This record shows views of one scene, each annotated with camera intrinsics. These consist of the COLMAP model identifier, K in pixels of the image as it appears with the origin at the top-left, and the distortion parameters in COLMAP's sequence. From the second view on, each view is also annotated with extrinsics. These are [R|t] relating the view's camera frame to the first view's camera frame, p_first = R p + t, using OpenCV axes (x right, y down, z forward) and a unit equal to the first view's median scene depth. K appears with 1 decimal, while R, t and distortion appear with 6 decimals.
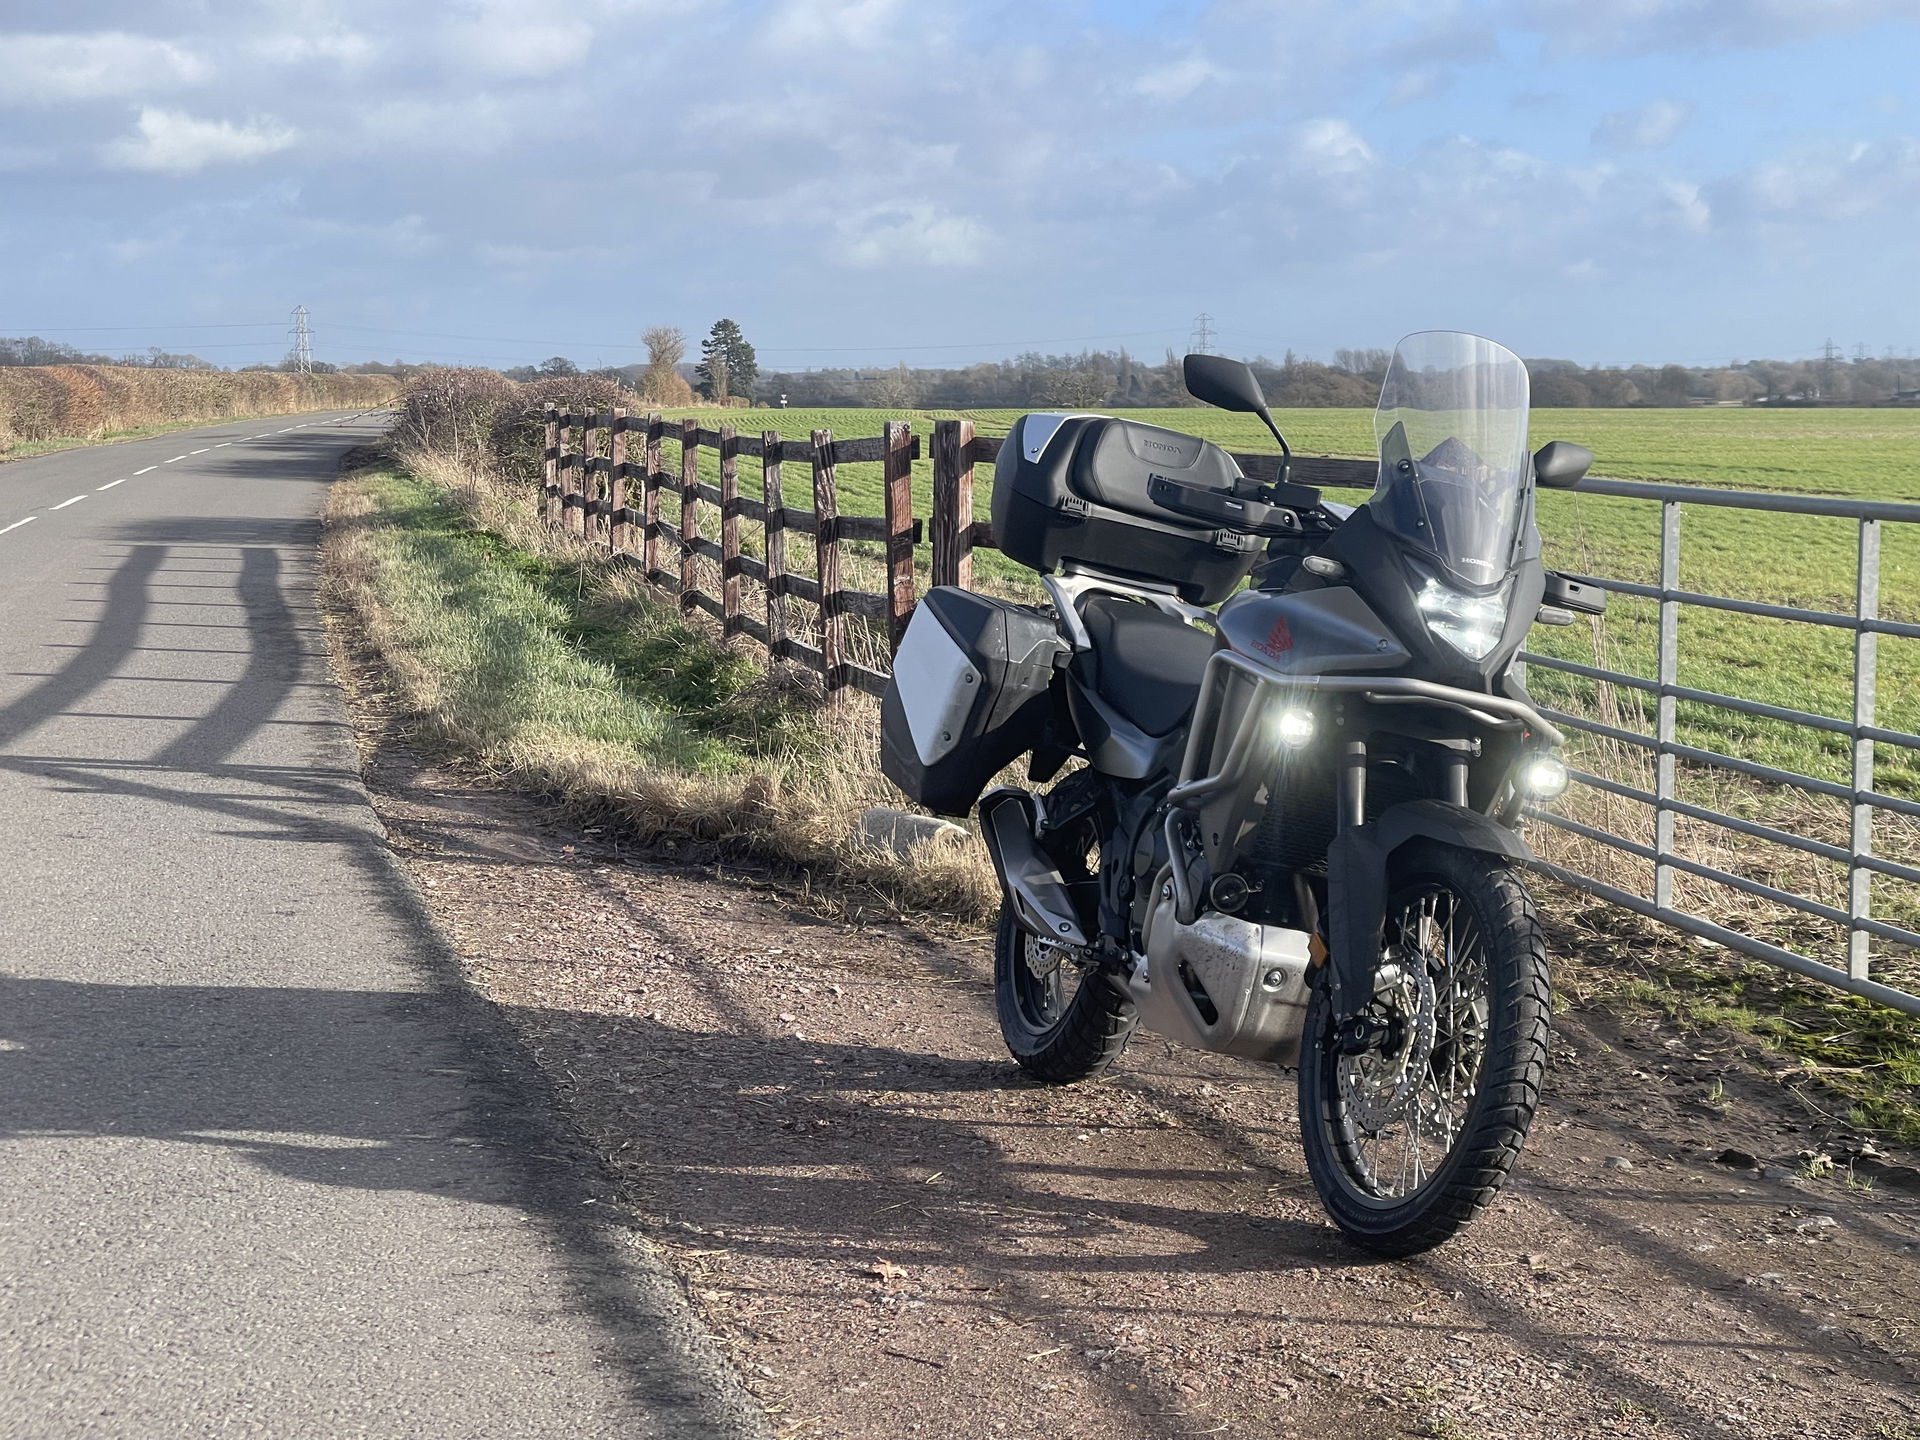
lens RADIAL K [[3558.7, 0, 950.5], [0, 3558.7, 715.1], [0, 0, 1]] dist [0.229735, 0.000000]
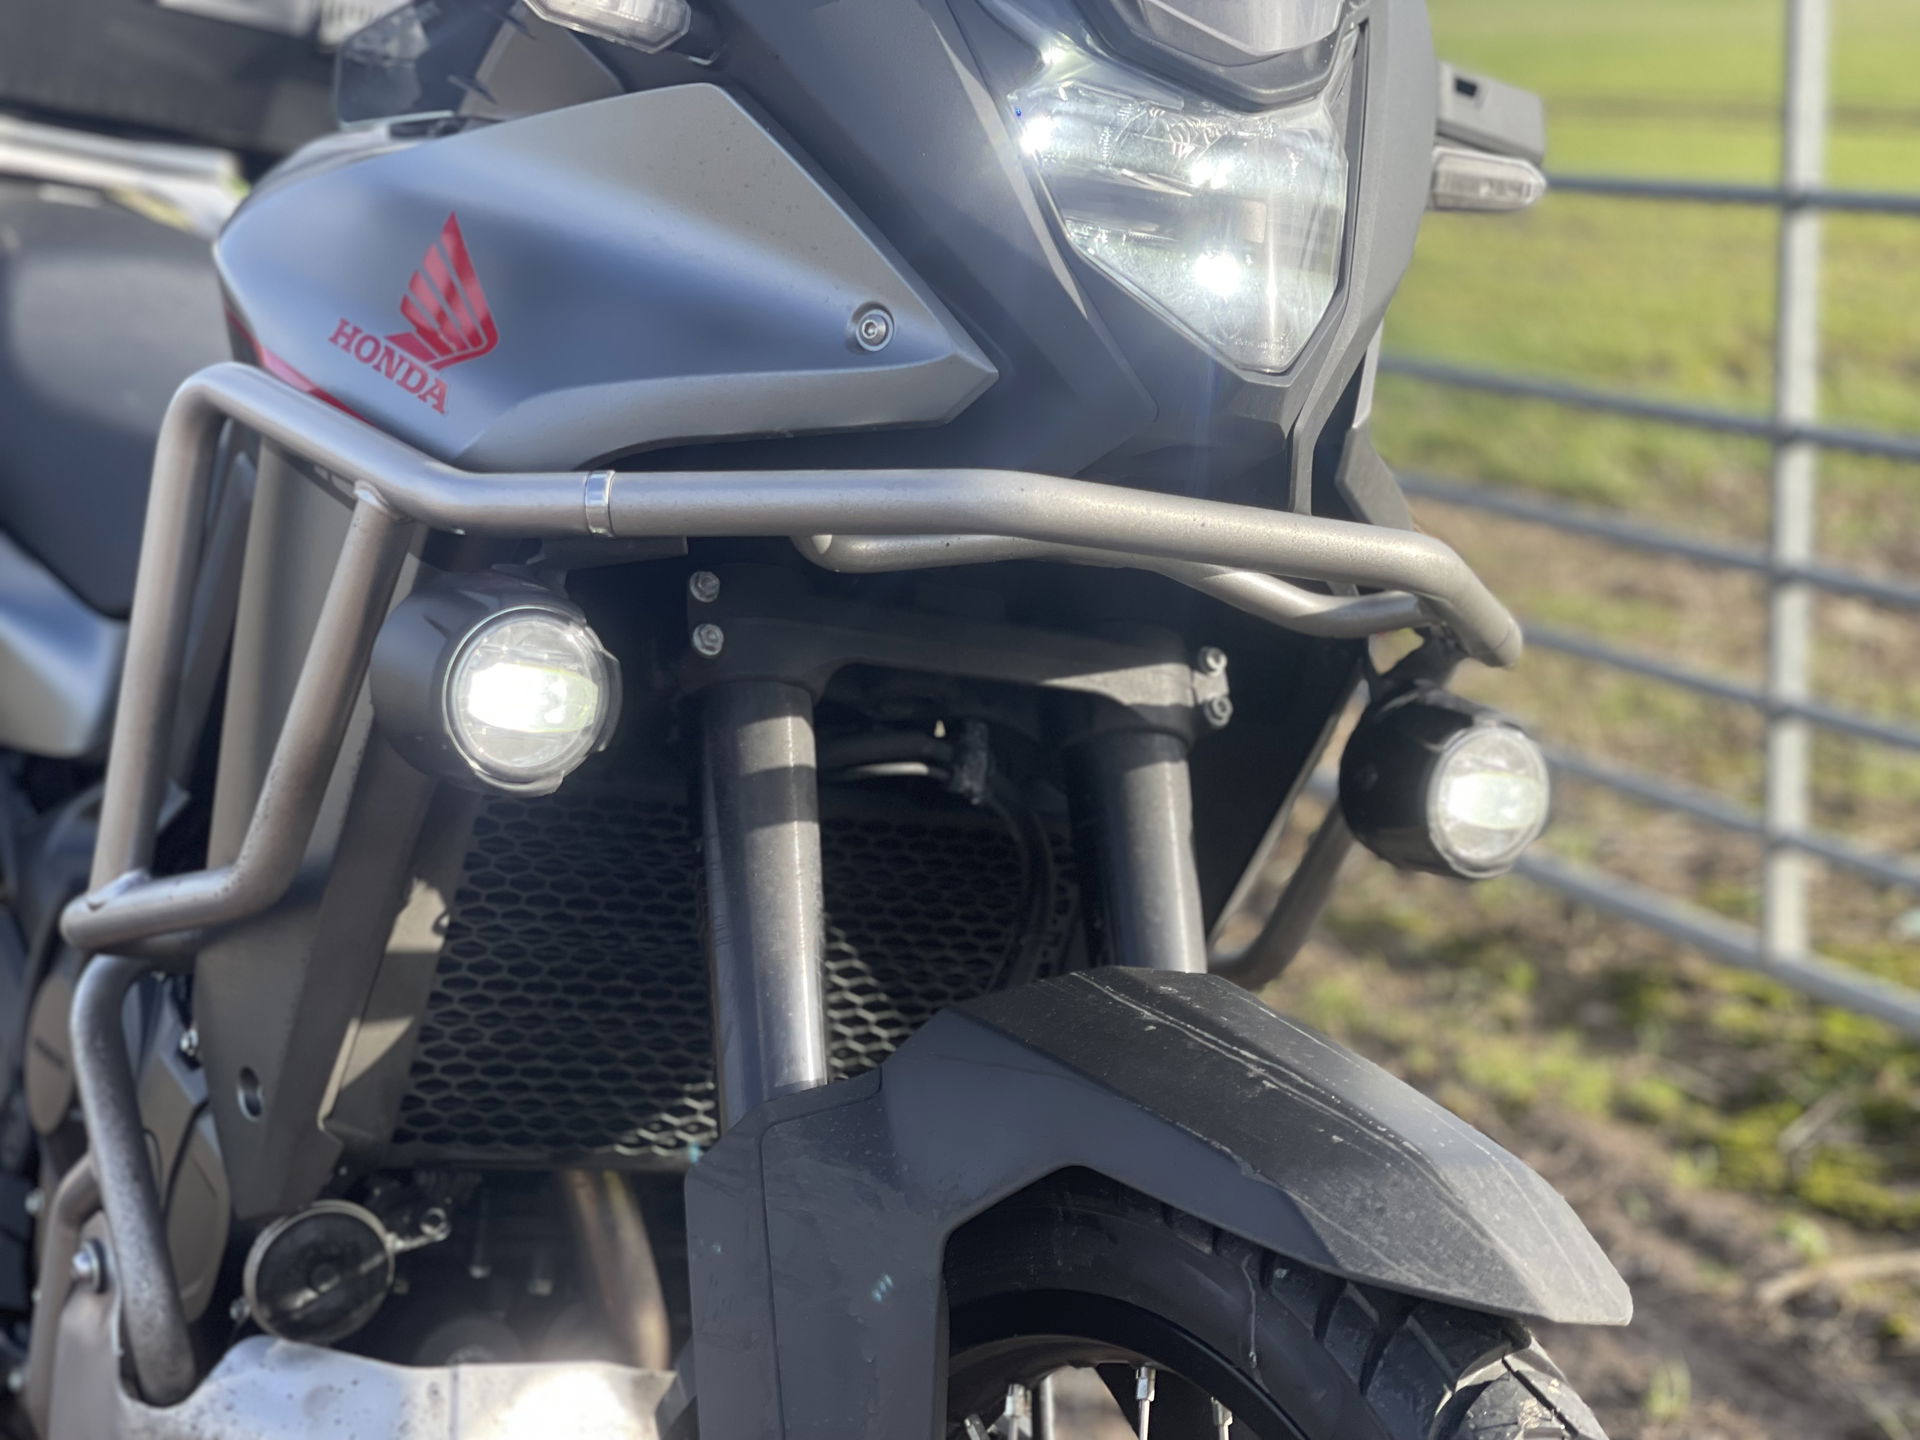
lens RADIAL K [[3558.7, 0, 942.5], [0, 3558.7, 726.3], [0, 0, 1]] dist [0.229735, 0.000000]
pose [[0.981880, -0.062455, 0.178914, 0.079181], [0.042958, 0.992908, 0.110852, -0.018788], [-0.184569, -0.101158, 0.977600, 0.741075]]
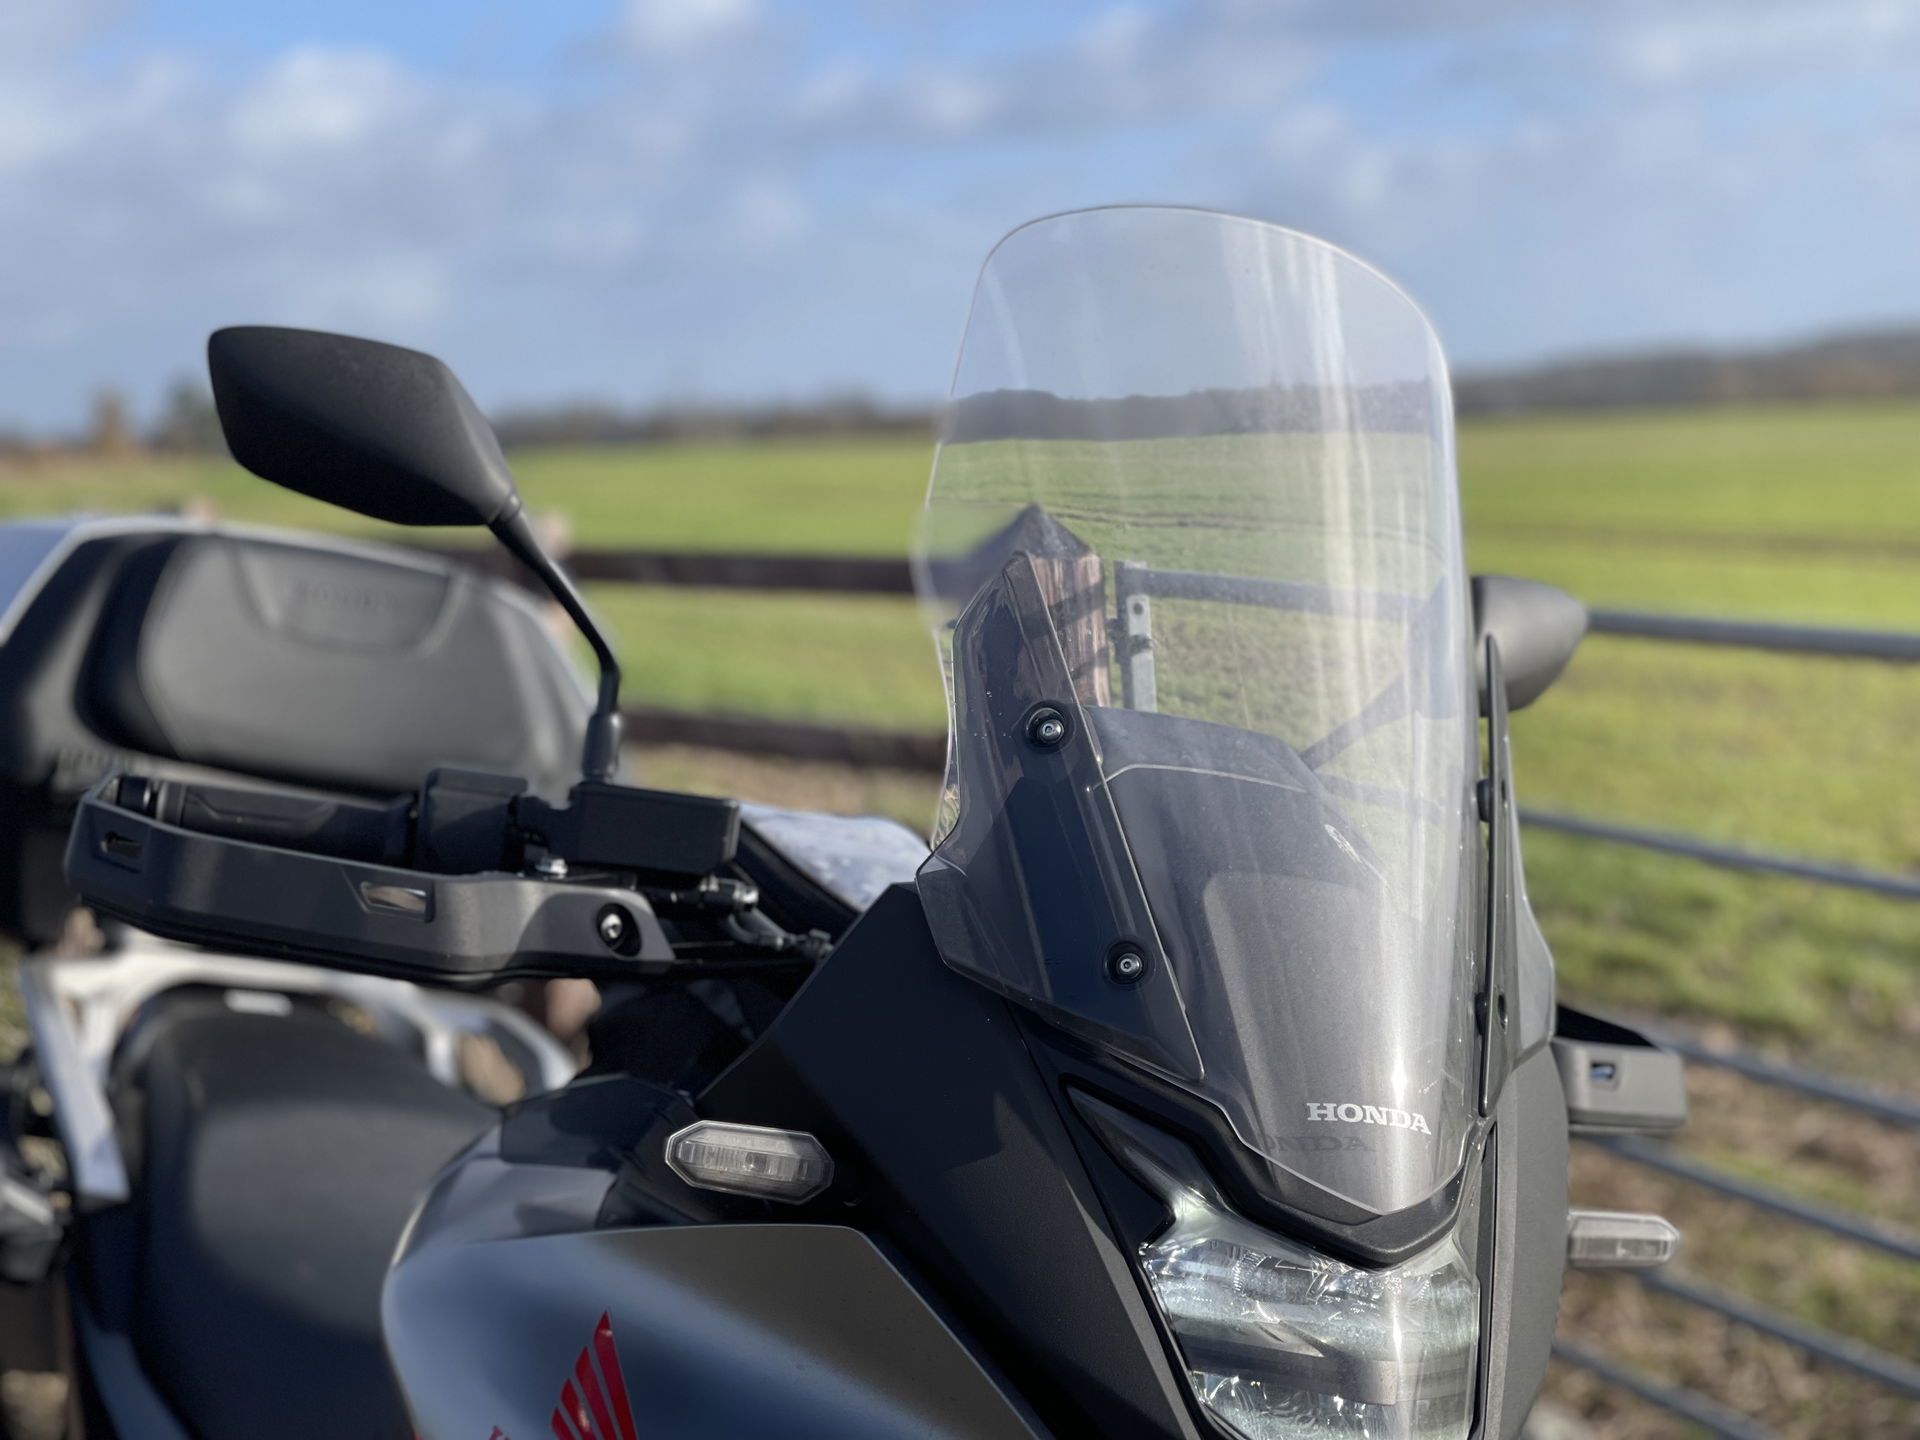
lens RADIAL K [[3558.7, 0, 963.1], [0, 3558.7, 711.1], [0, 0, 1]] dist [0.229735, 0.000000]
pose [[0.988913, -0.049143, 0.140127, 0.084101], [0.051017, 0.998650, -0.009813, -0.067230], [-0.139456, 0.016853, 0.990085, 0.736788]]
